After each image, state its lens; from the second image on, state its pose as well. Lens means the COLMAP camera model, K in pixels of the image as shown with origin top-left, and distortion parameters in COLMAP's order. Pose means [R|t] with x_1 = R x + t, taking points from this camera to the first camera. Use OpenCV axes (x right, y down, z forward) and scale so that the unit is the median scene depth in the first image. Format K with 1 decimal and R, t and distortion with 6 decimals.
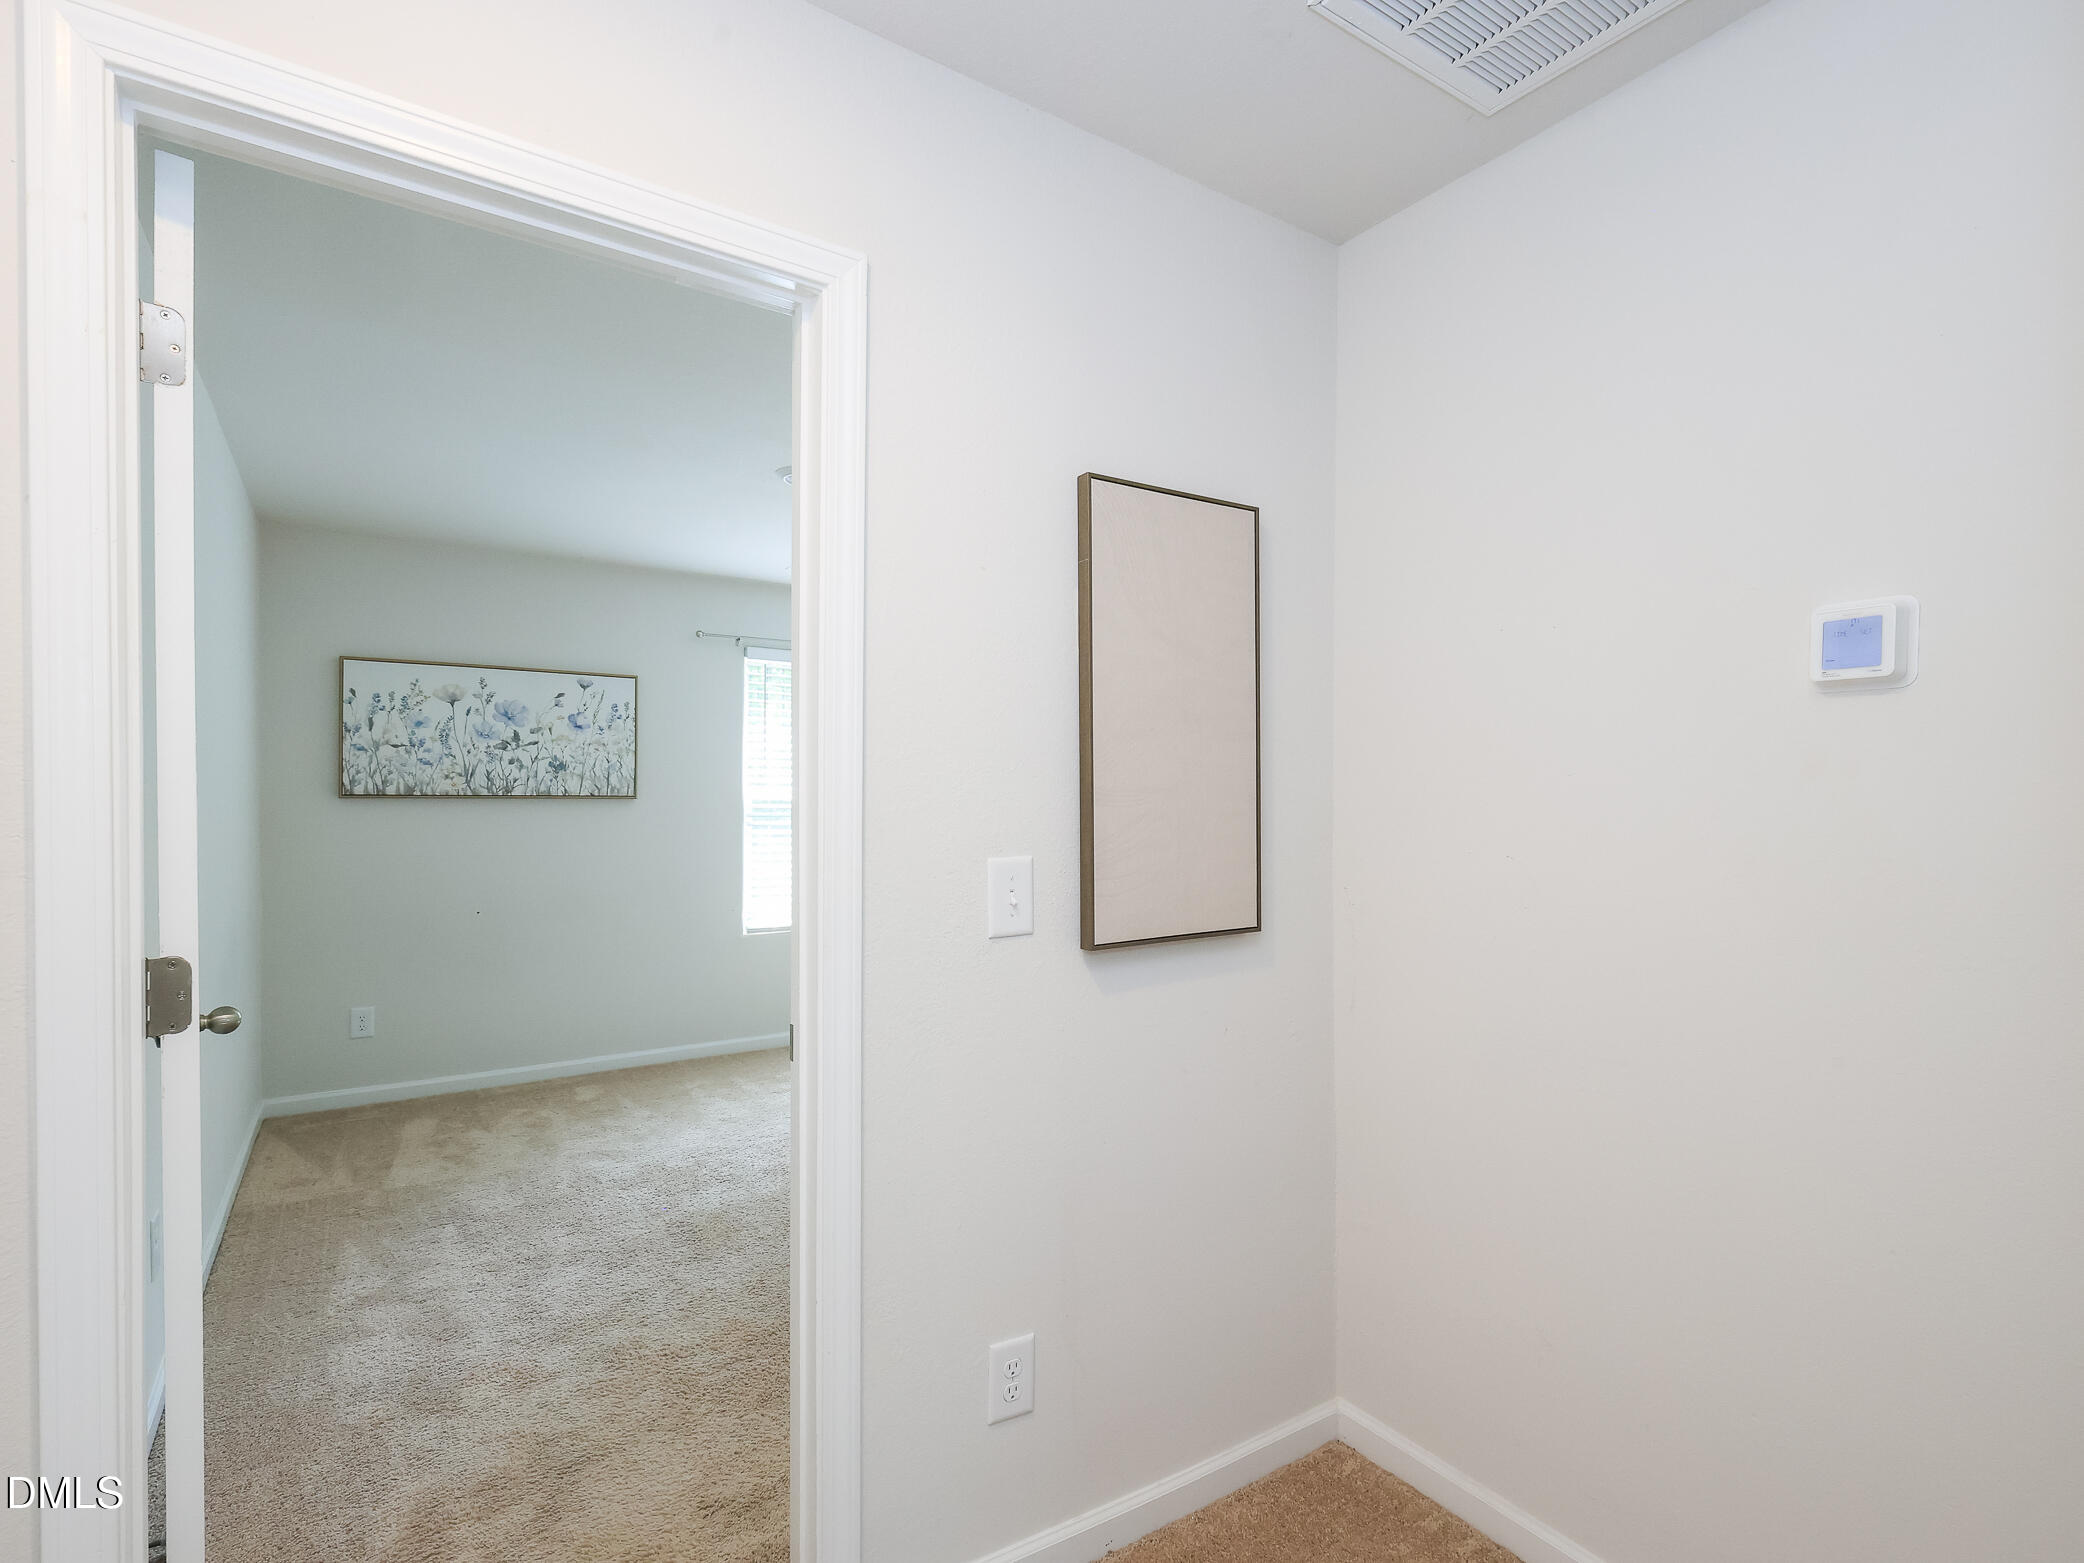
lens RADIAL K [[1006.0, 0, 1011.1], [0, 1006.0, 812.4], [0, 0, 1]] dist [0.000843, -0.000057]
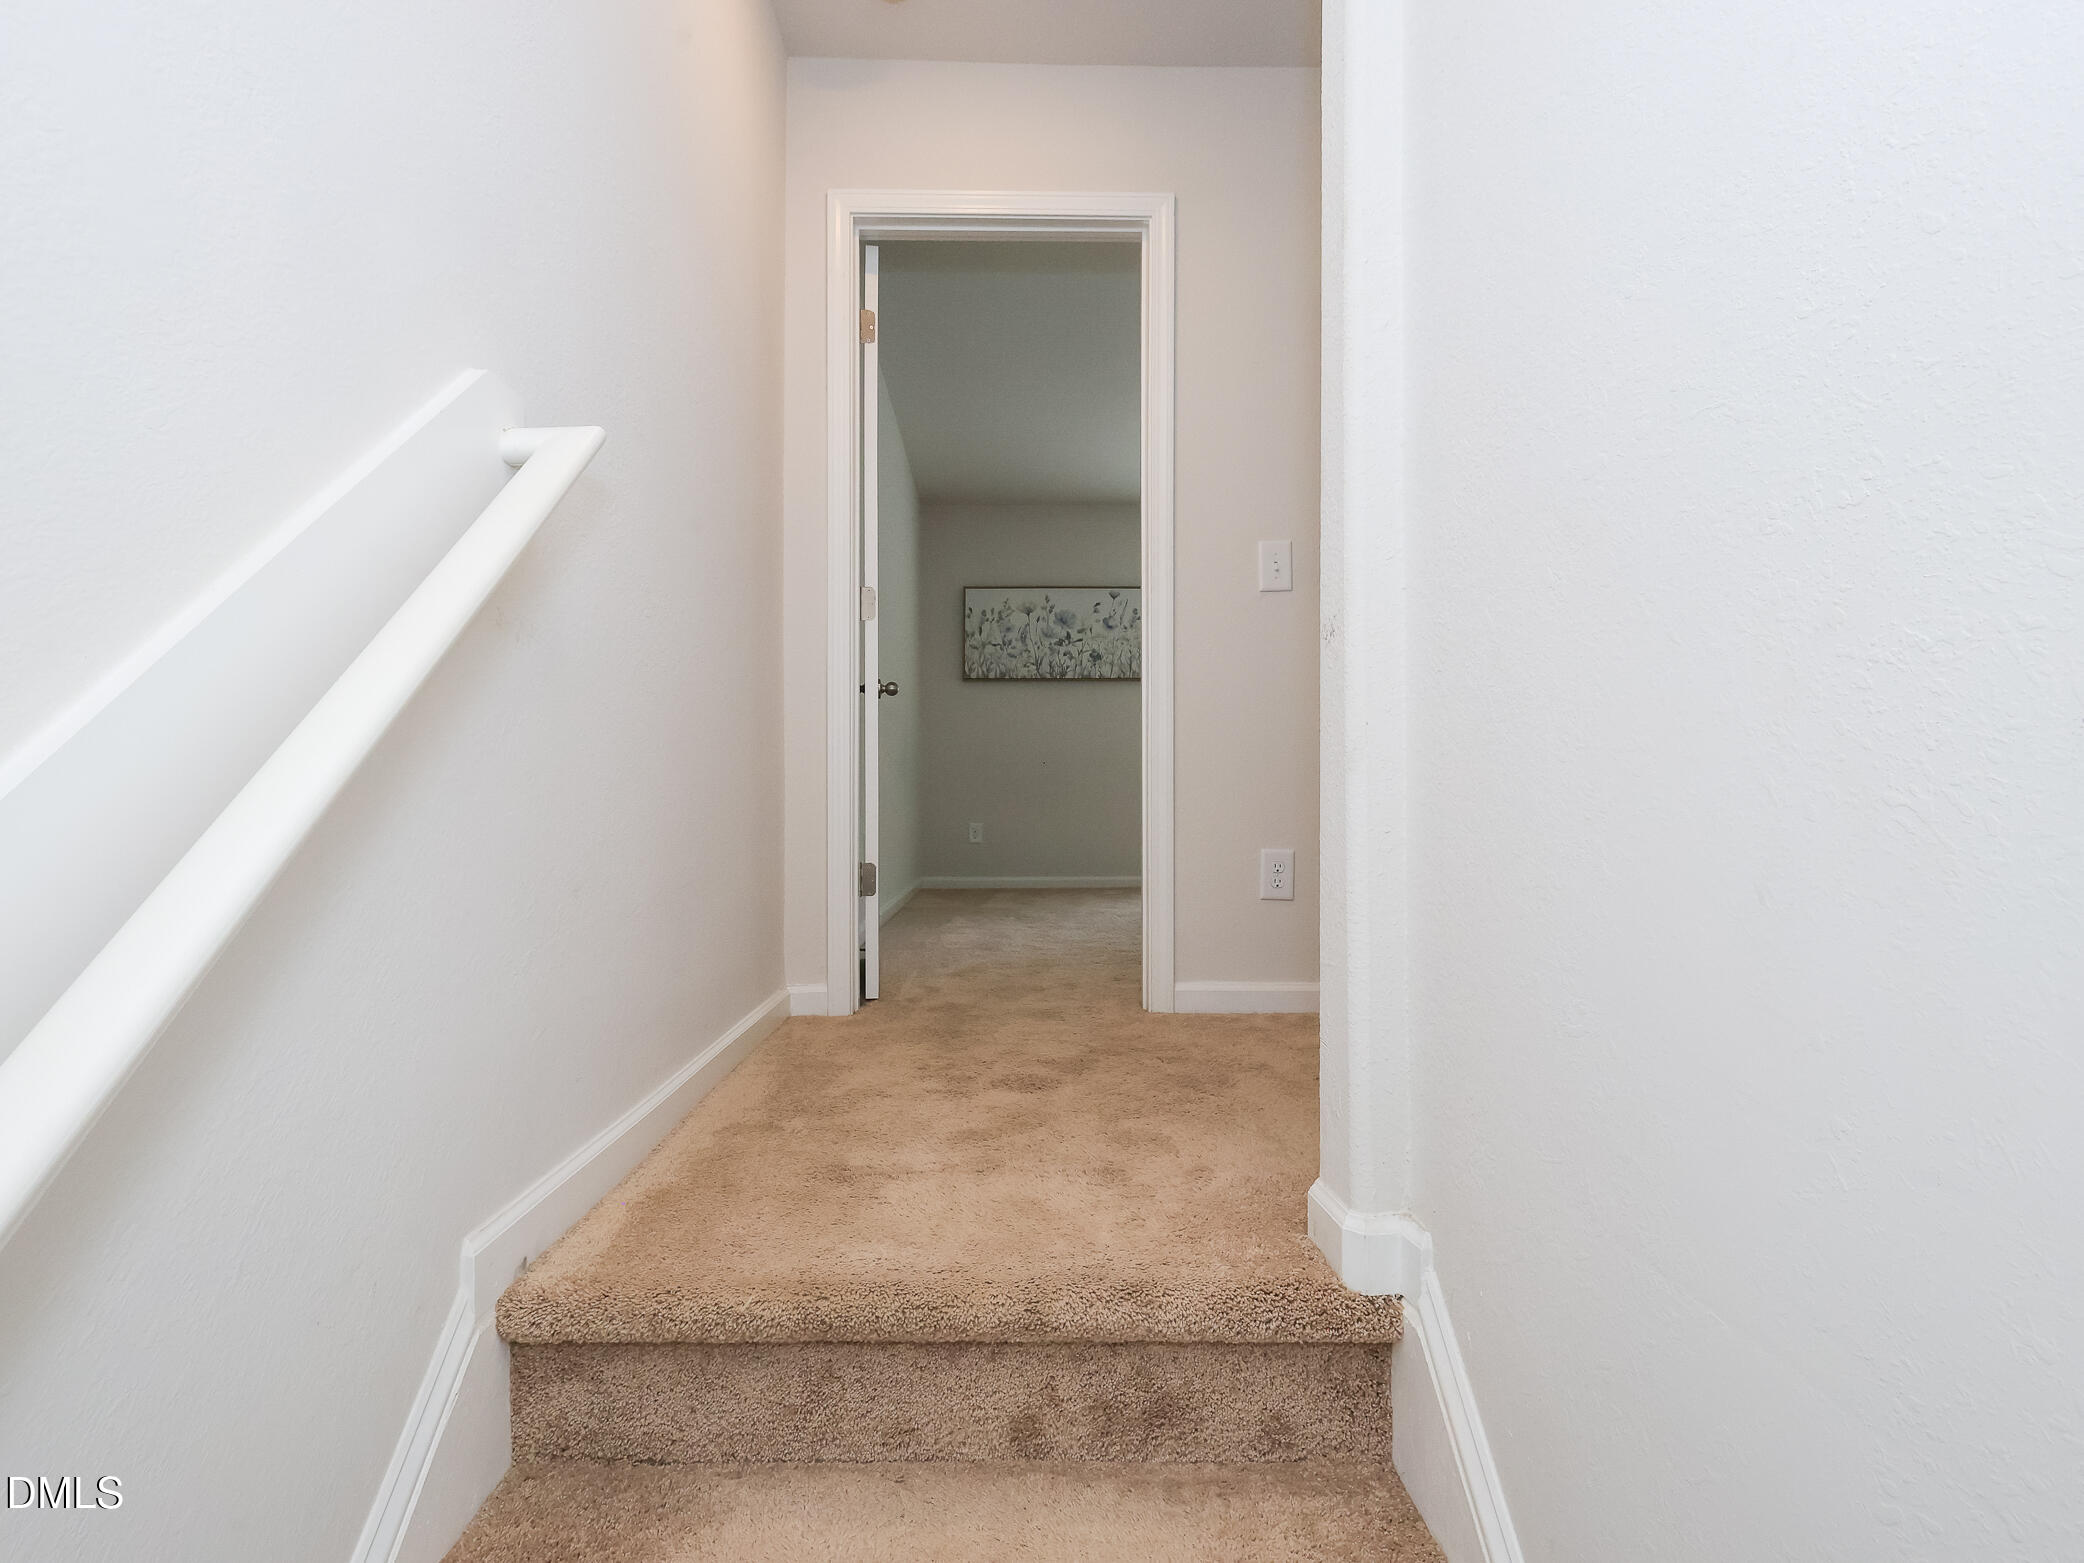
lens RADIAL K [[1006.0, 0, 1011.1], [0, 1006.0, 812.4], [0, 0, 1]] dist [0.000843, -0.000057]
pose [[0.842490, -0.001374, -0.538711, 0.196317], [-0.007748, 0.999862, -0.014669, 0.195139], [0.538657, 0.016532, 0.842363, -0.217246]]
